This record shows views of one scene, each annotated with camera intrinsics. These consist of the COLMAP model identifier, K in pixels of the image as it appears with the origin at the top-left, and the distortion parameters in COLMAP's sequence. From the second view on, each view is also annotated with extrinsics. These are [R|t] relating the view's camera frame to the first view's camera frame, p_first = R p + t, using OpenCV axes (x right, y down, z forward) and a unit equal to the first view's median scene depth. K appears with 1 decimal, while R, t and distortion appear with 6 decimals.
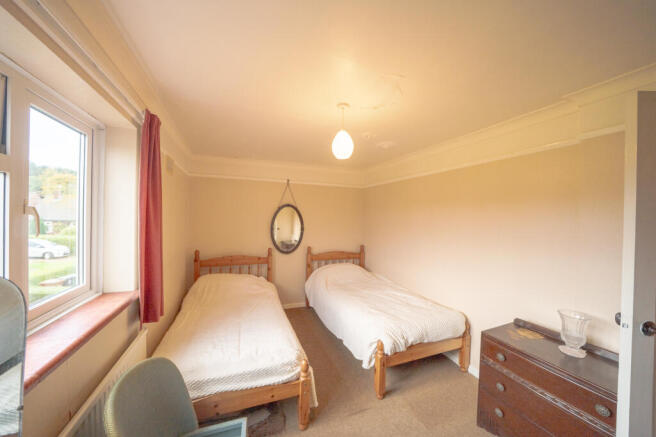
lens RADIAL K [[218.9, 0, 328.0], [0, 218.9, 220.1], [0, 0, 1]] dist [-0.002547, -0.000079]
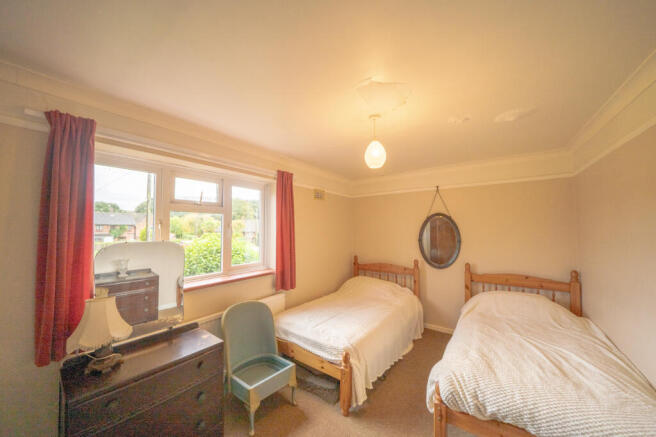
lens RADIAL K [[235.3, 0, 330.3], [0, 235.3, 219.5], [0, 0, 1]] dist [-0.000424, -0.000001]
pose [[0.555988, -0.056964, -0.829236, 0.428198], [0.008222, 0.997977, -0.063043, 0.014078], [0.831150, 0.028233, 0.555331, 0.112053]]
